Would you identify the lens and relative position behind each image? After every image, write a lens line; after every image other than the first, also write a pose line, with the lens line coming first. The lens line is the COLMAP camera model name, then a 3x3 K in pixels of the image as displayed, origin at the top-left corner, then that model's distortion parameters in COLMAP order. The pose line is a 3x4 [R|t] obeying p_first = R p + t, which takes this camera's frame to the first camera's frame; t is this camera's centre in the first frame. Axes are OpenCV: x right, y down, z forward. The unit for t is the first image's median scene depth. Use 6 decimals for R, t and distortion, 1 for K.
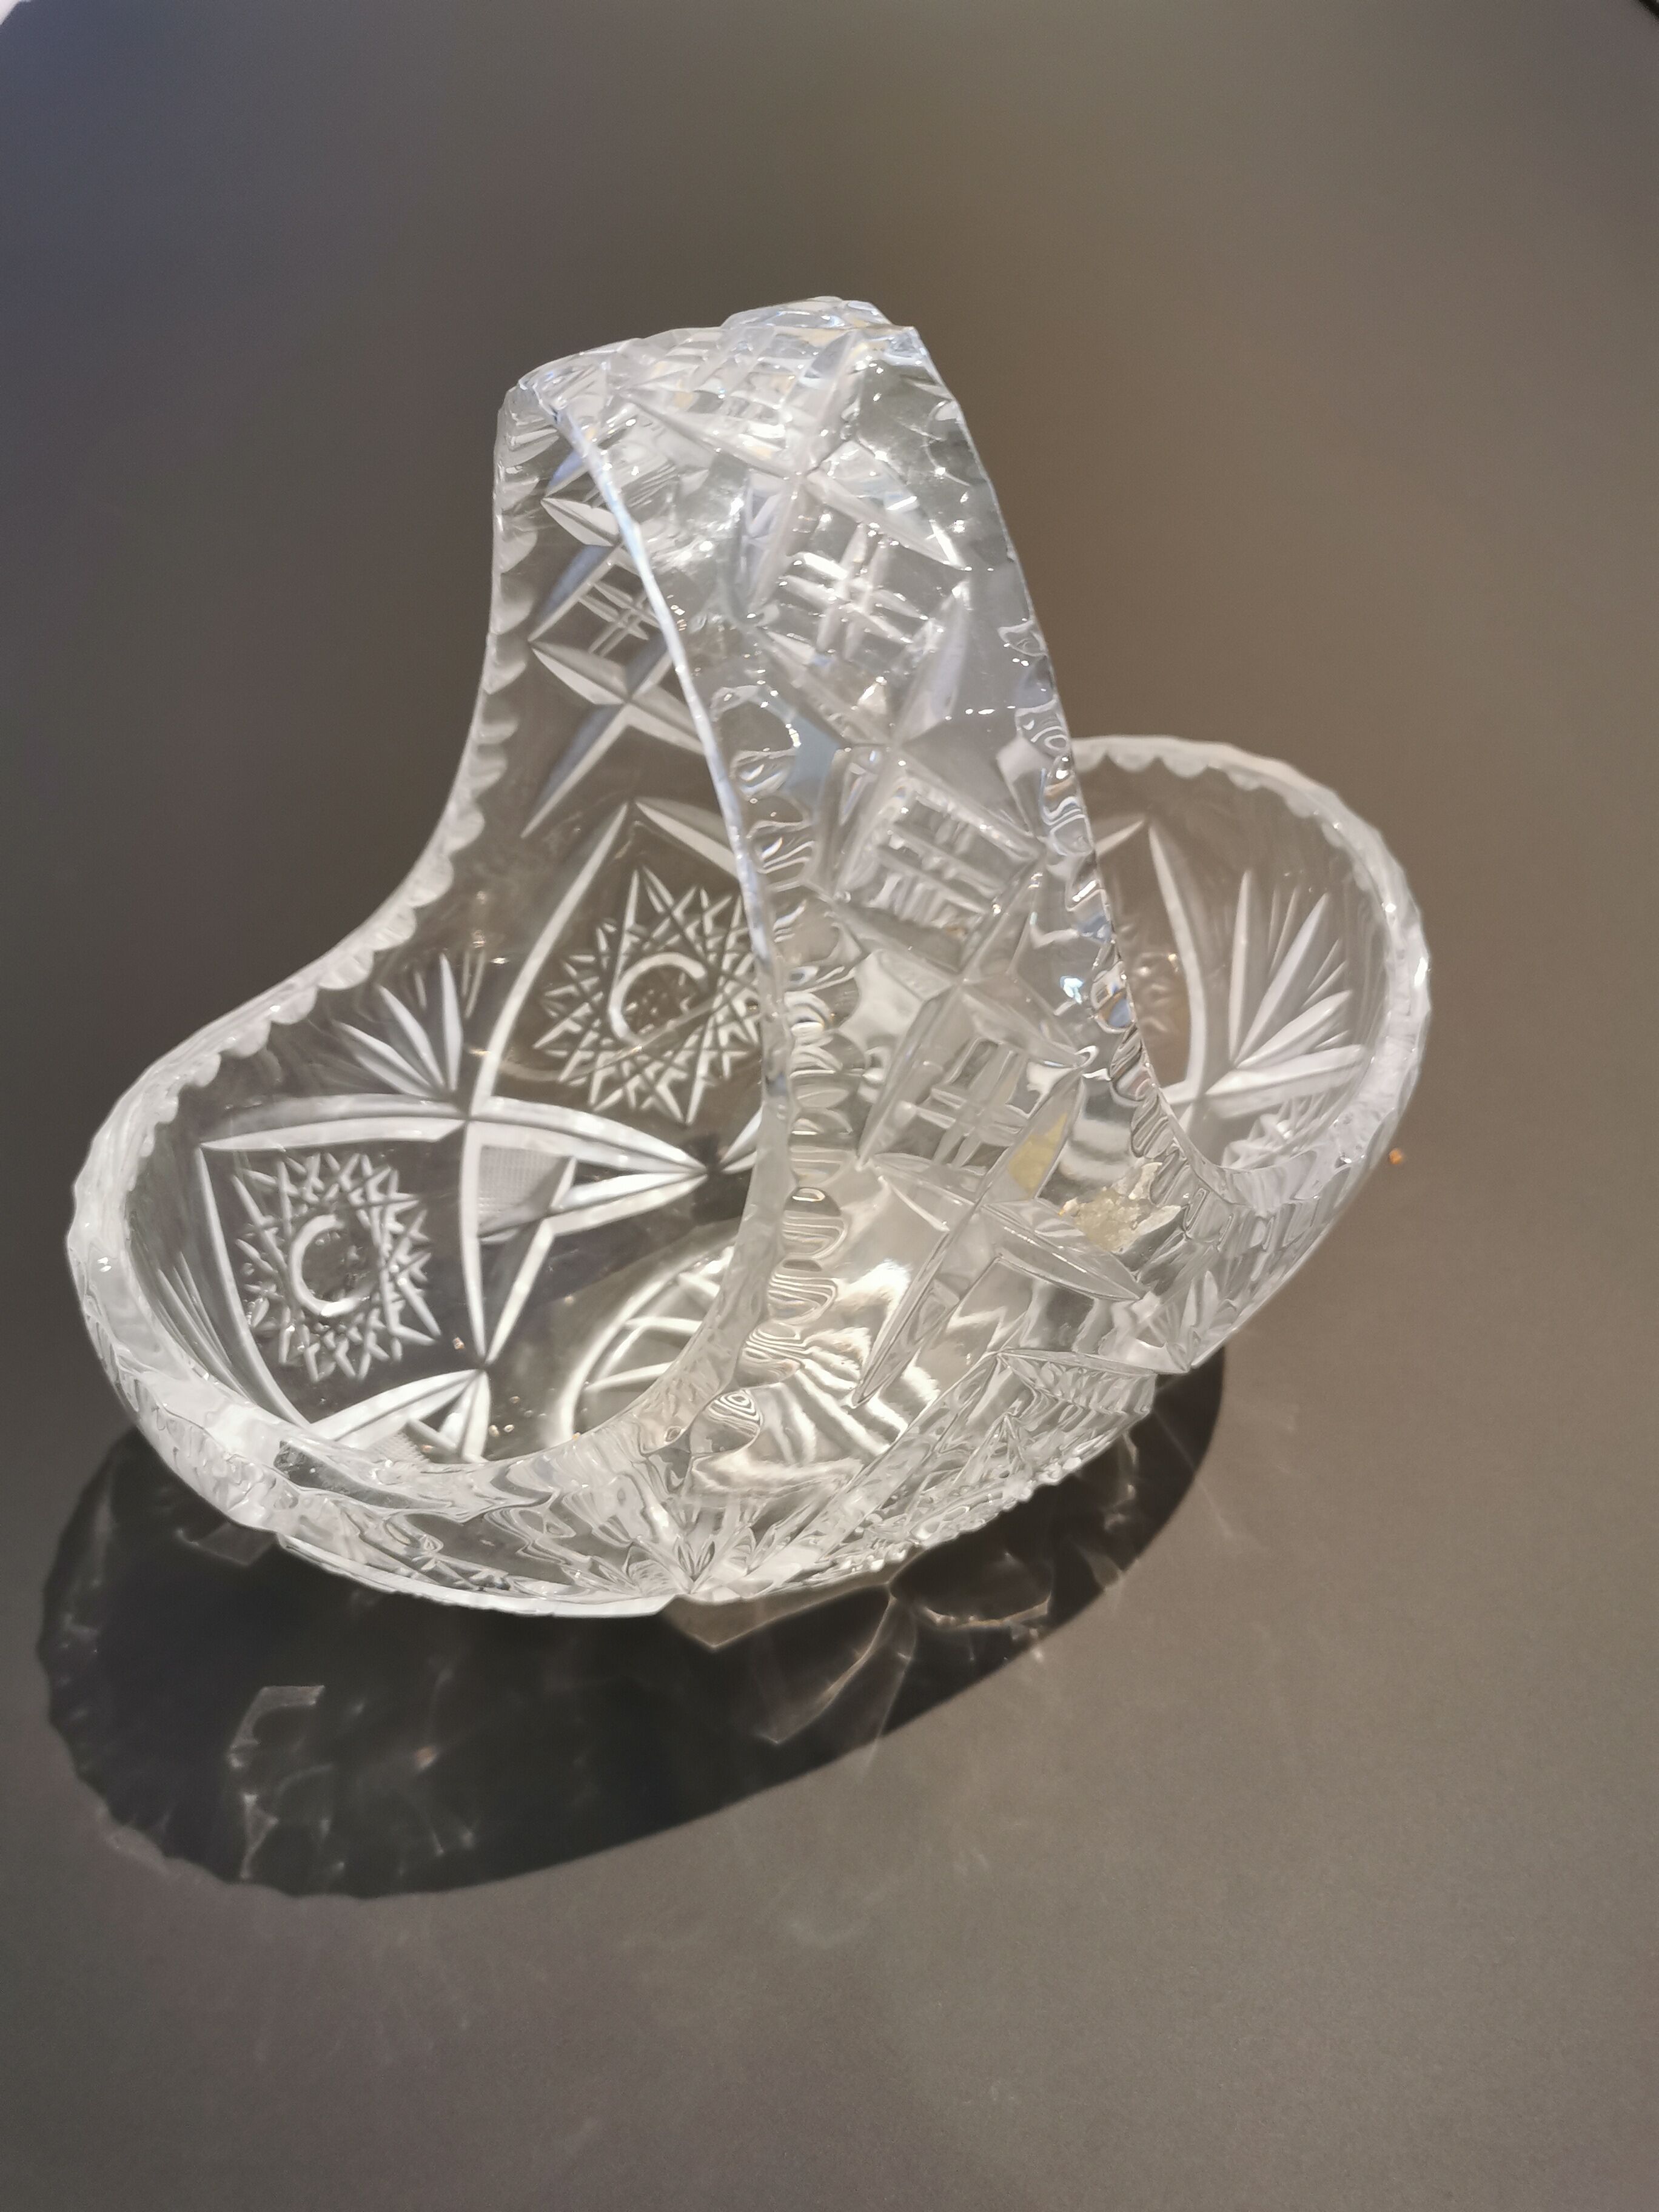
lens RADIAL K [[1748.1, 0, 824.1], [0, 1748.1, 1107.9], [0, 0, 1]] dist [0.010483, 0.002434]
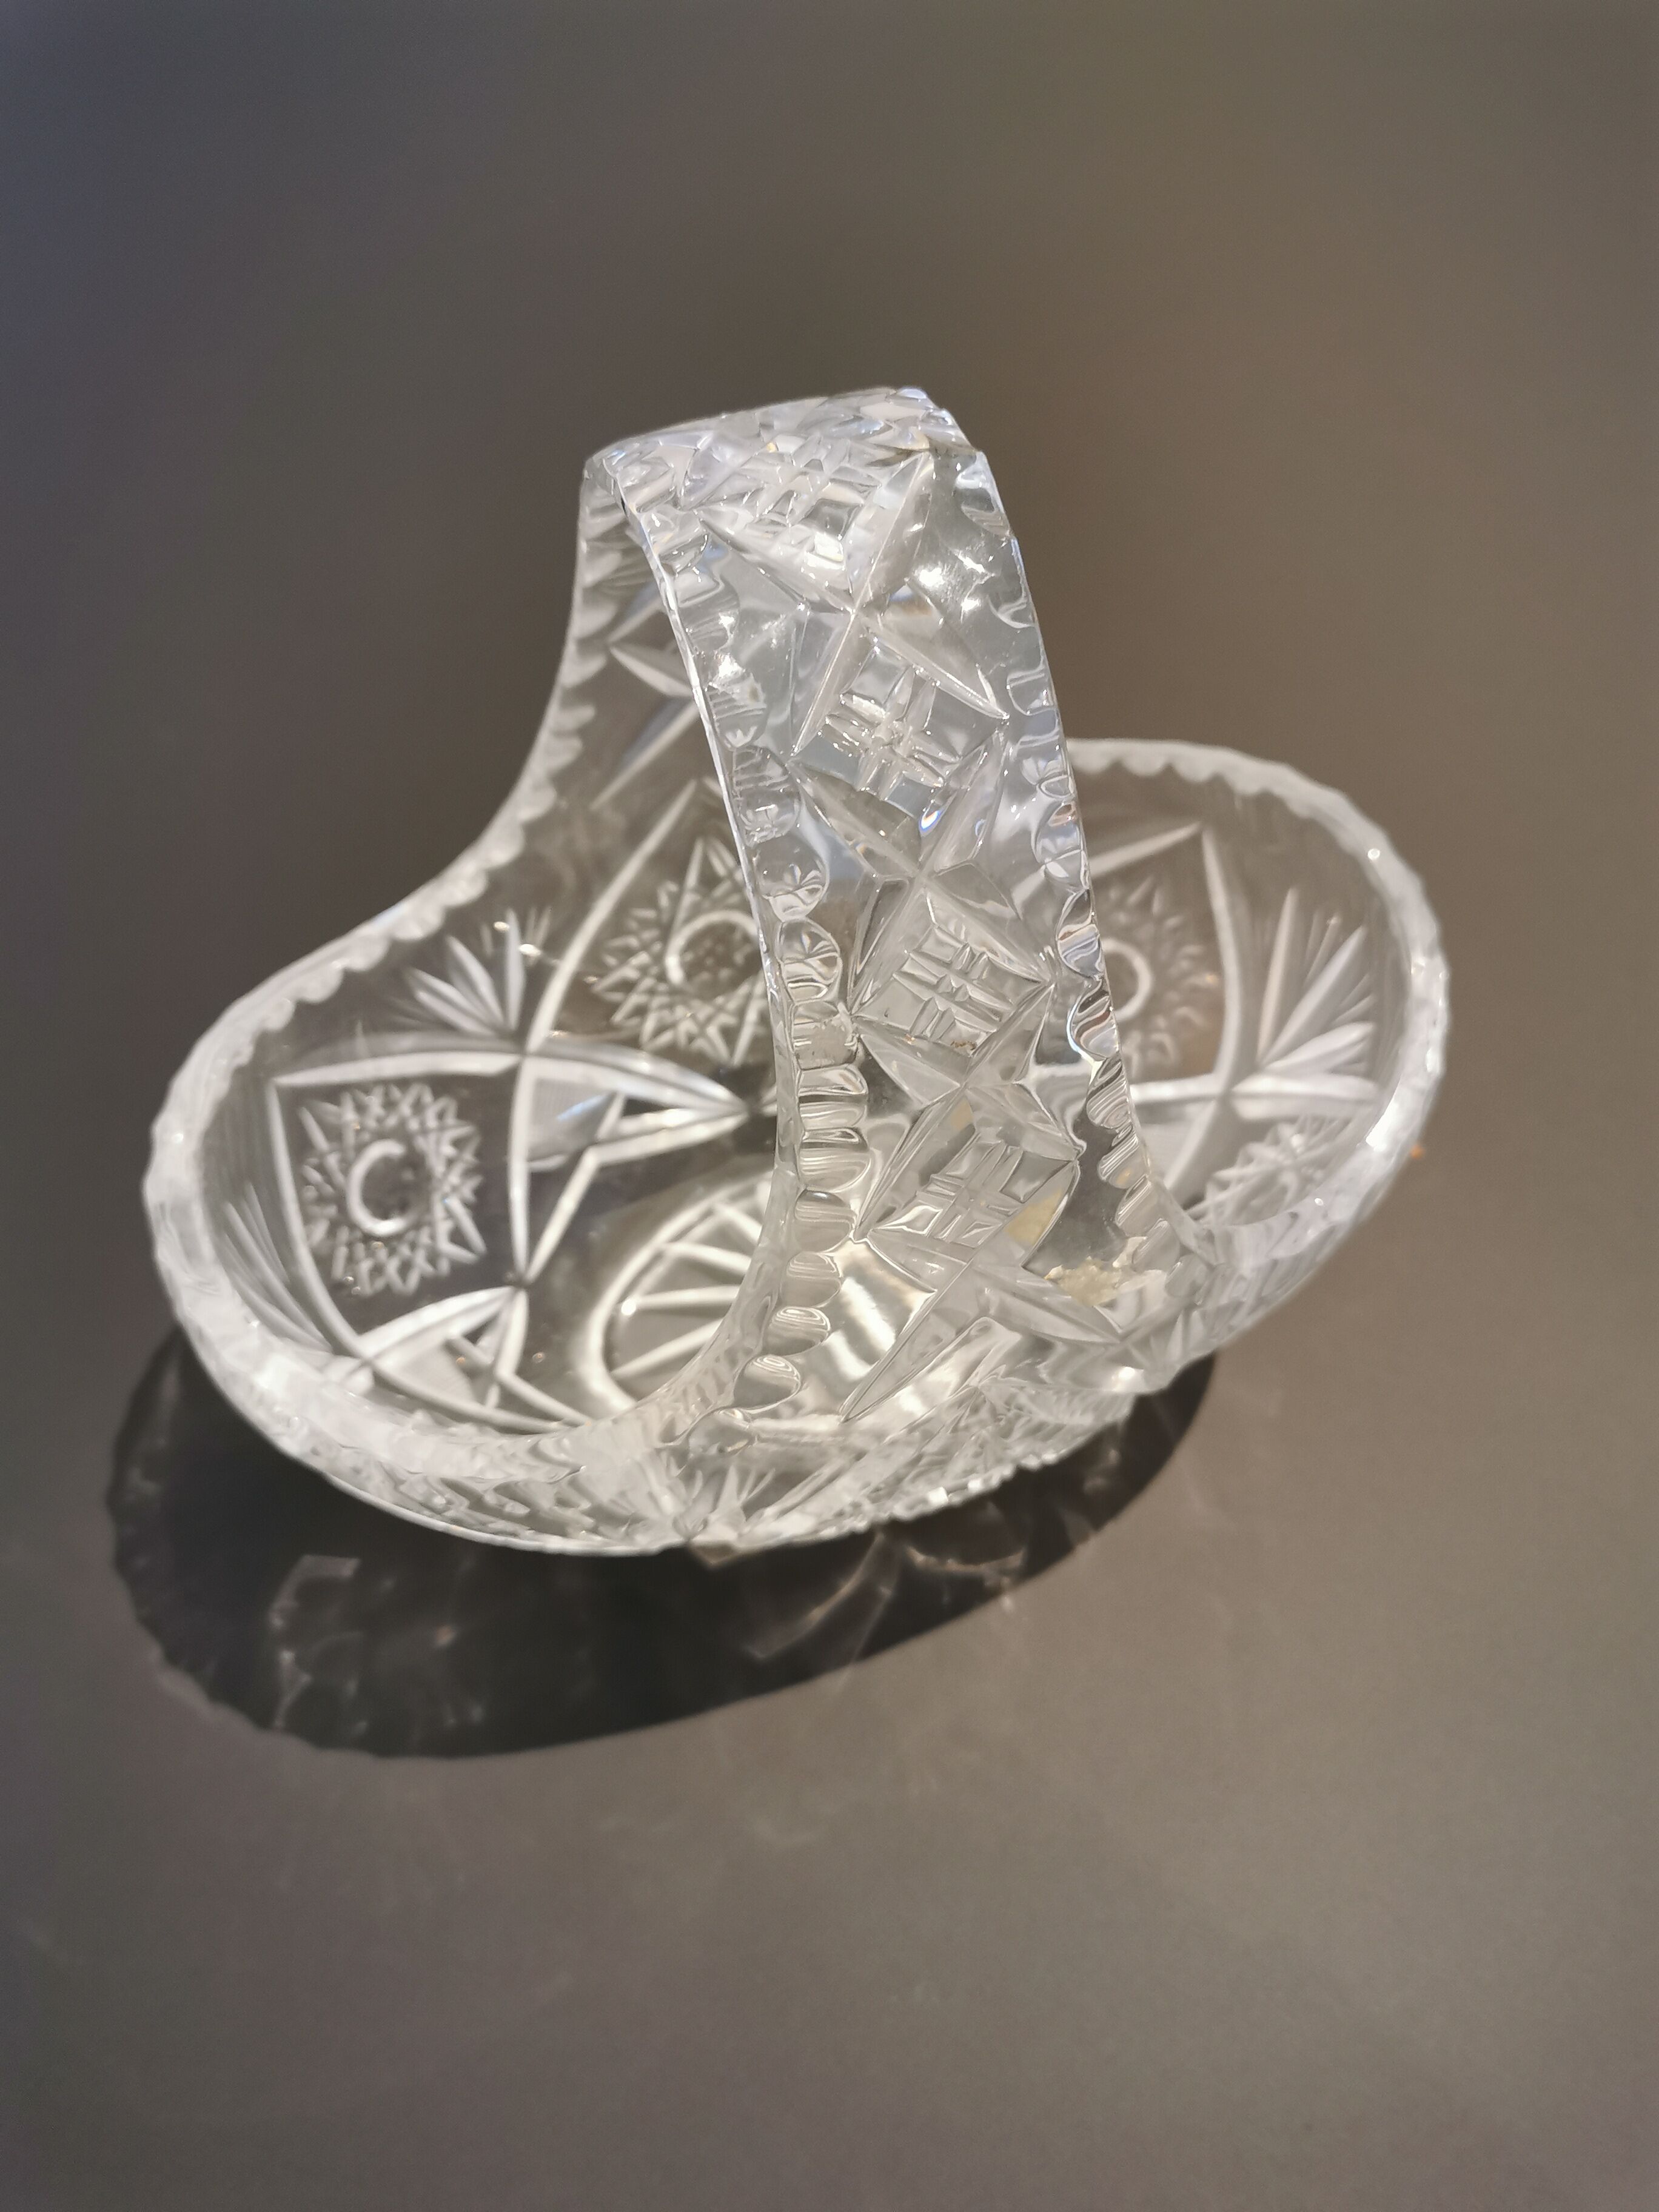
lens RADIAL K [[1748.1, 0, 835.7], [0, 1748.1, 1103.5], [0, 0, 1]] dist [0.010483, 0.002434]
pose [[0.994798, 0.096305, -0.033214, 0.022845], [-0.091396, 0.987738, 0.126573, -0.124655], [0.044997, -0.122879, 0.991401, -0.046053]]
